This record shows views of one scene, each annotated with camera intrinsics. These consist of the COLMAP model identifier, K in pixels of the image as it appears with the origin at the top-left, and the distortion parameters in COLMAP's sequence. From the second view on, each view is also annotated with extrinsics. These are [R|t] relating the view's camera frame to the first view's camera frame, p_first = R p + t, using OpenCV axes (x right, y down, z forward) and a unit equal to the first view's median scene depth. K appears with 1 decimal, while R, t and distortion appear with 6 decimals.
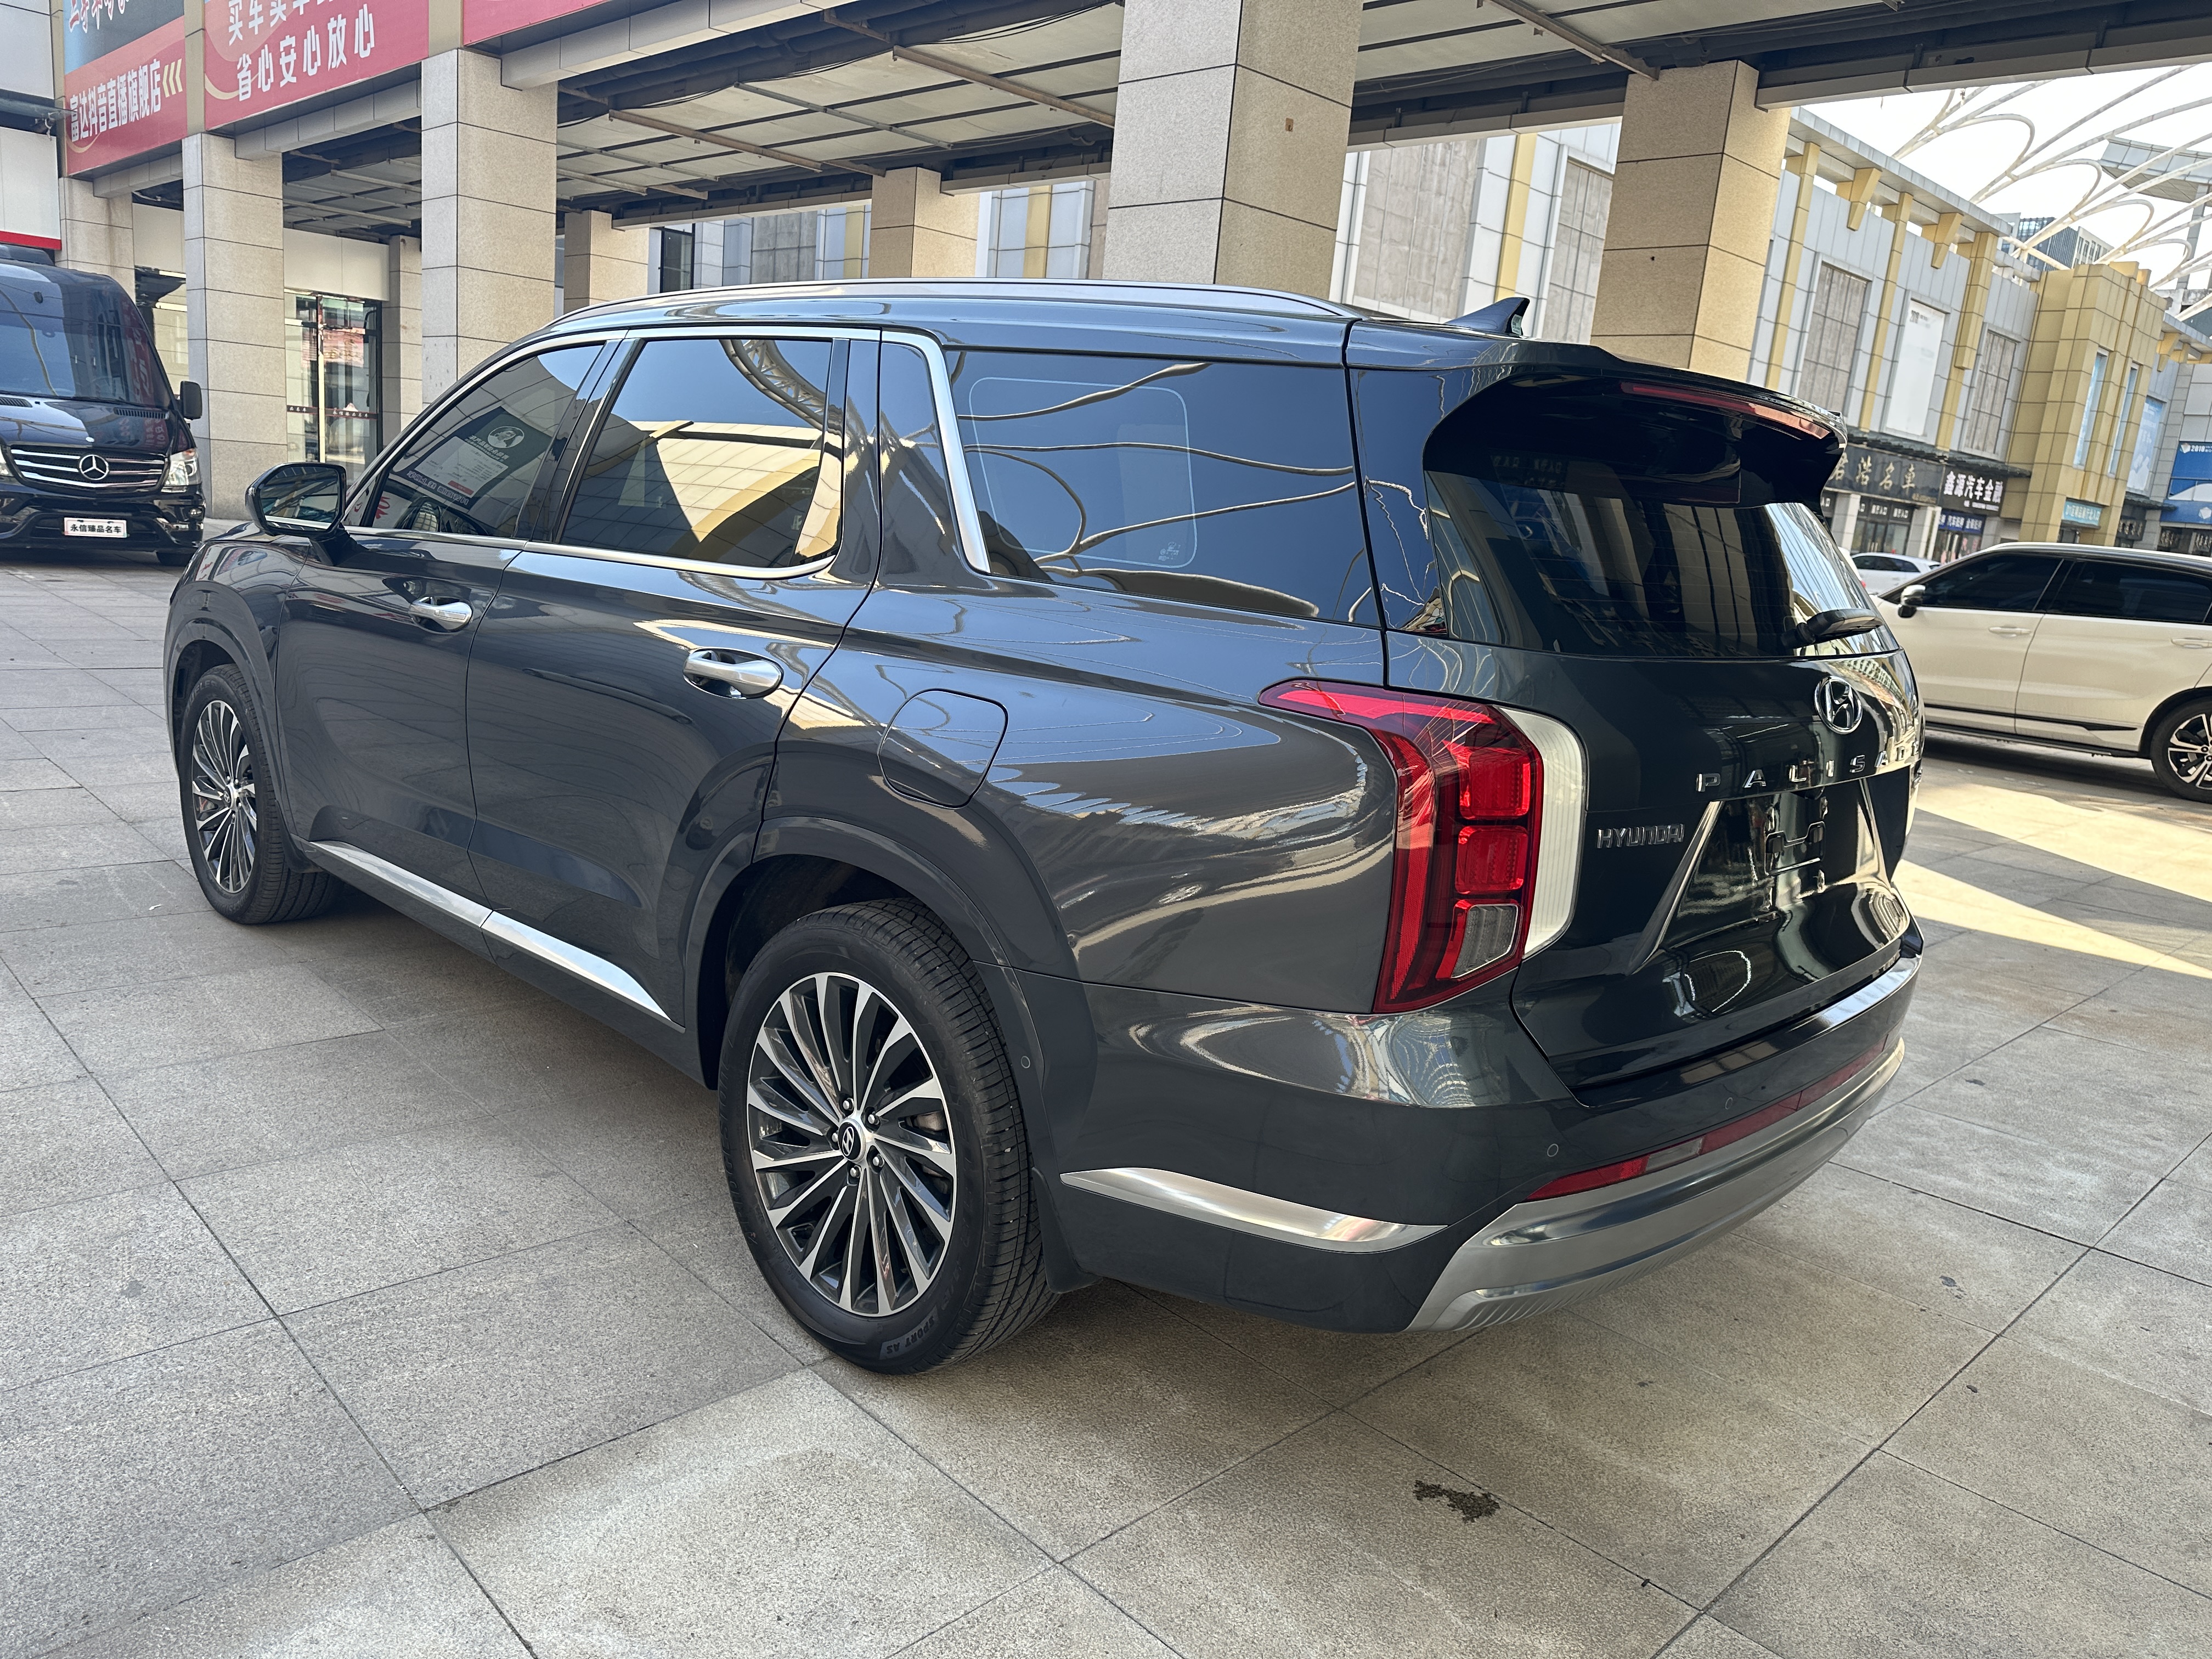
lens RADIAL K [[1561.8, 0, 1097.3], [0, 1561.8, 821.9], [0, 0, 1]] dist [-0.002090, -0.010682]
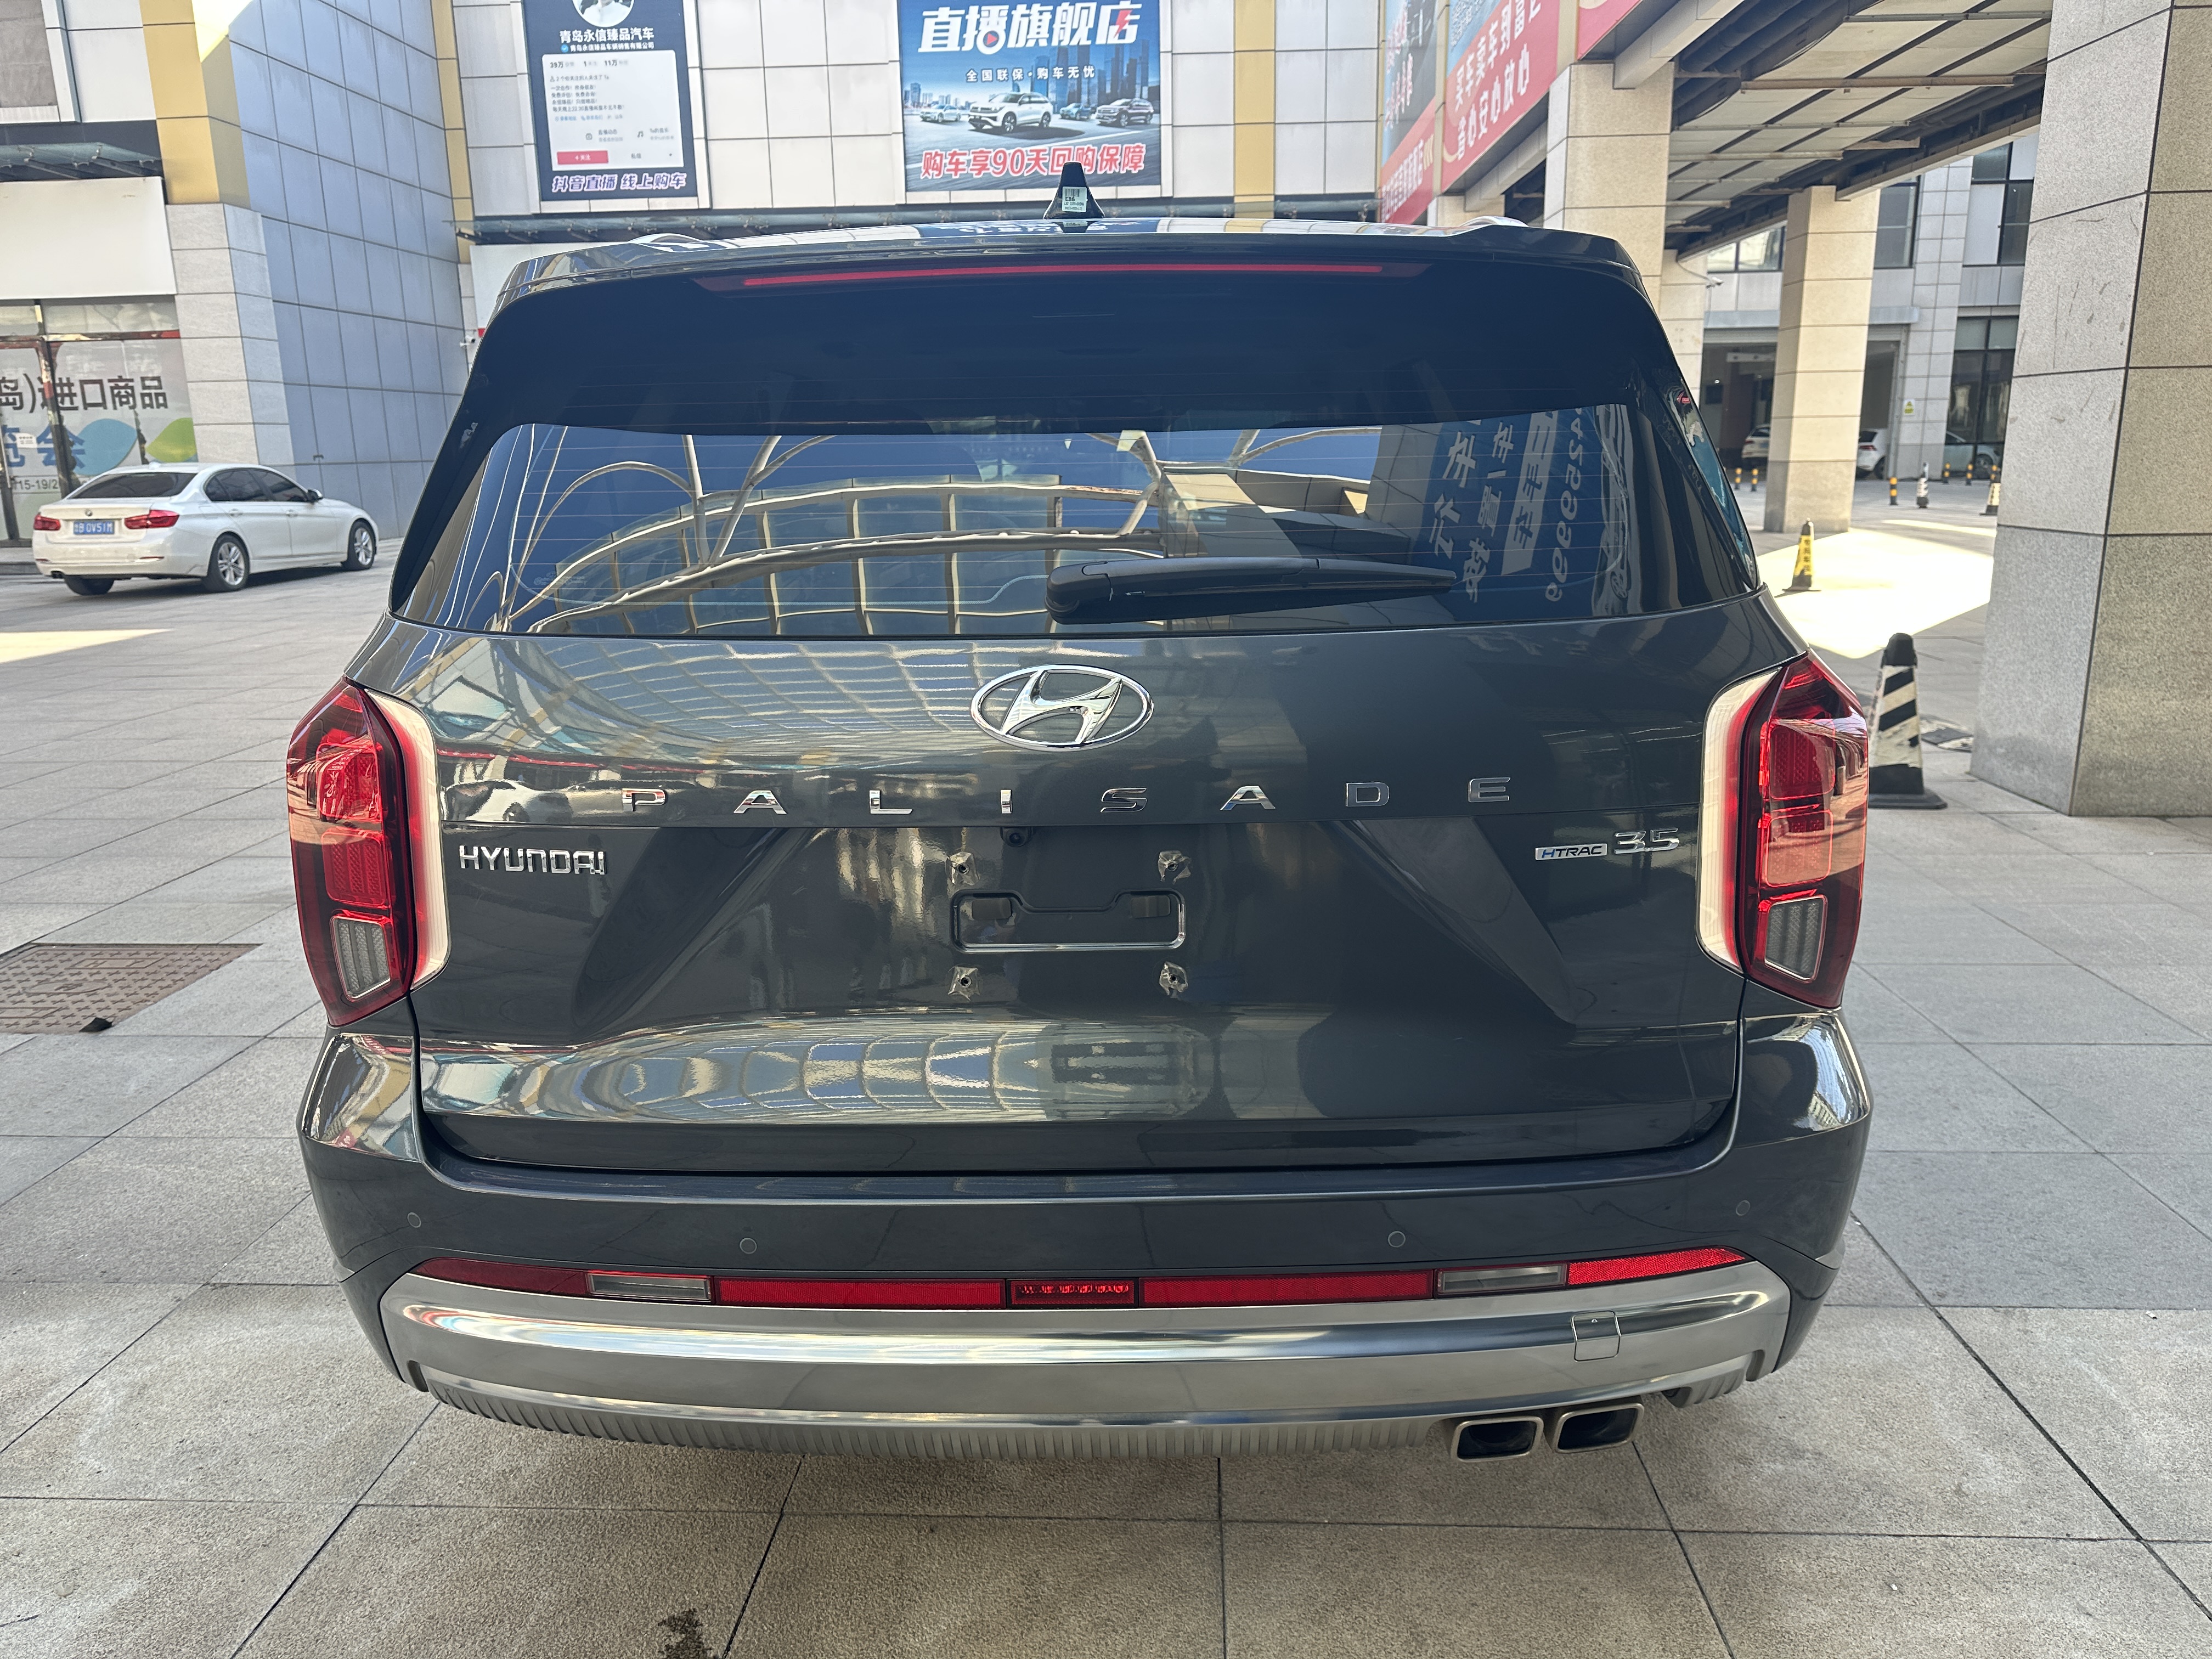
lens RADIAL K [[1561.8, 0, 1105.2], [0, 1561.8, 825.2], [0, 0, 1]] dist [-0.002090, -0.010682]
pose [[0.680791, 0.069405, -0.729183, 0.177919], [-0.070745, 0.997077, 0.028853, -0.003447], [0.729054, 0.031943, 0.683711, 0.092221]]
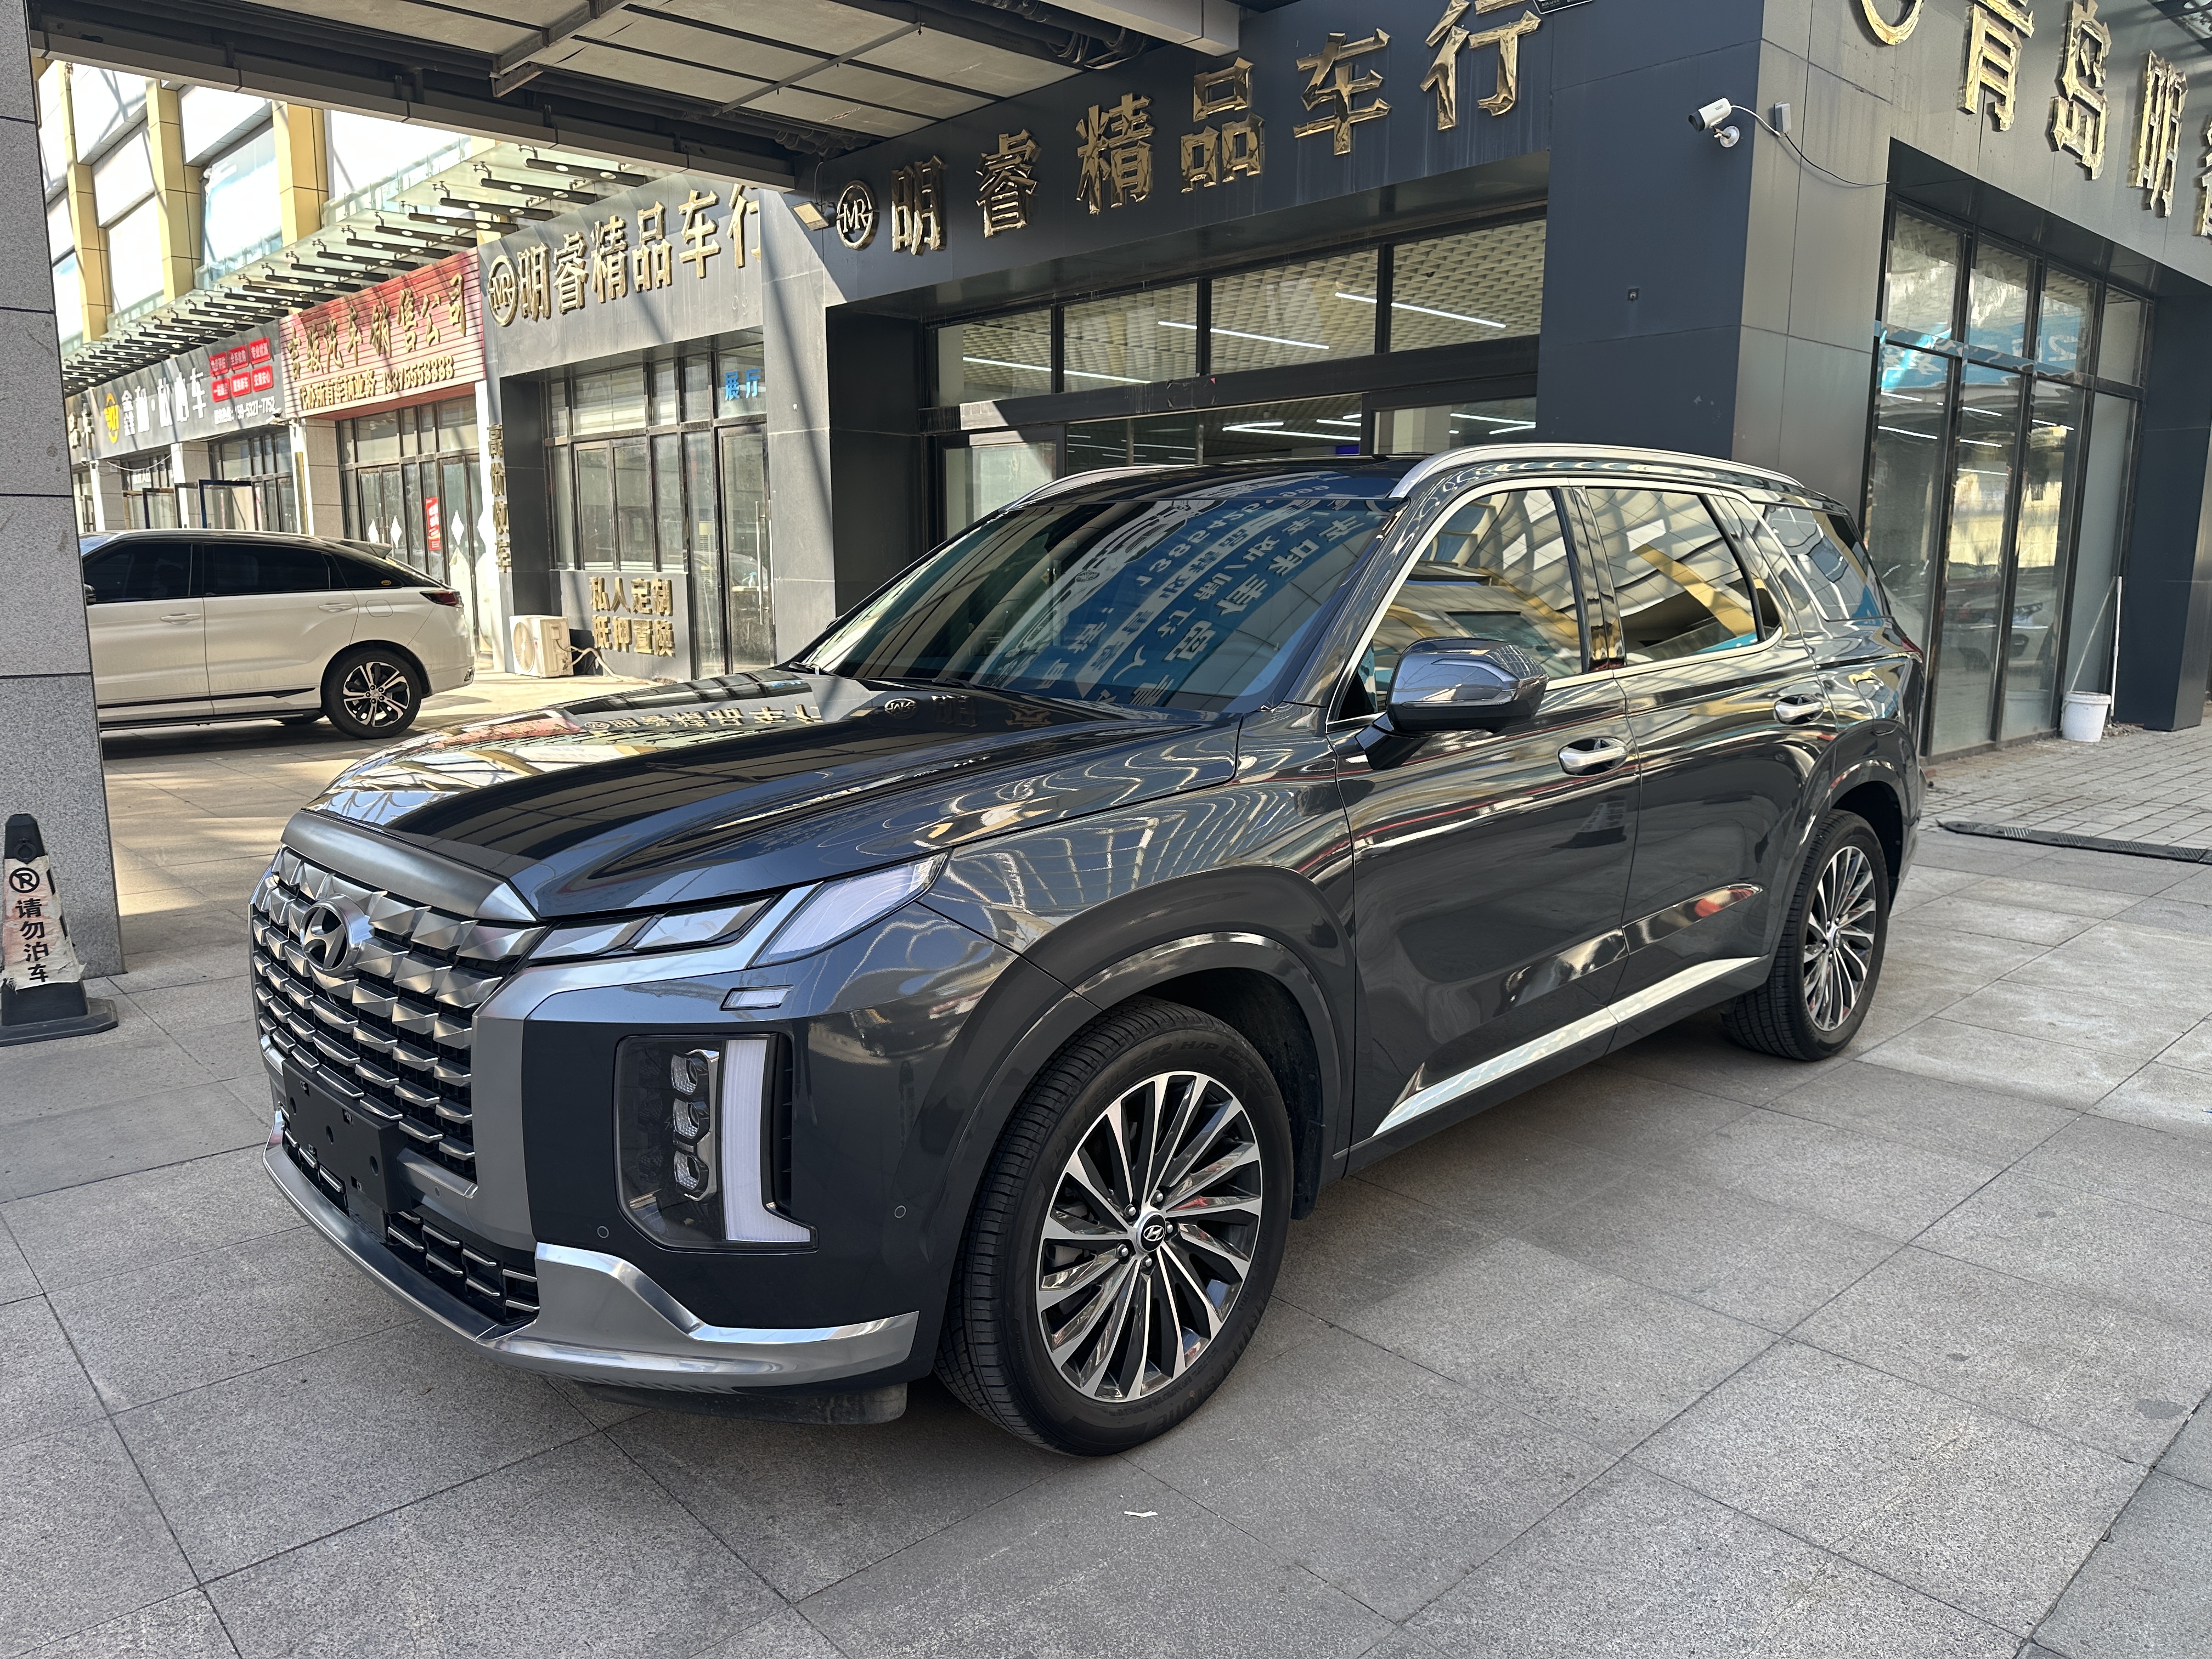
lens RADIAL K [[1561.8, 0, 1102.3], [0, 1561.8, 837.7], [0, 0, 1]] dist [-0.002090, -0.010682]
pose [[0.024111, -0.259766, 0.965370, -0.399849], [0.204875, 0.946440, 0.249556, -0.112718], [-0.978491, 0.191763, 0.076039, 0.349818]]
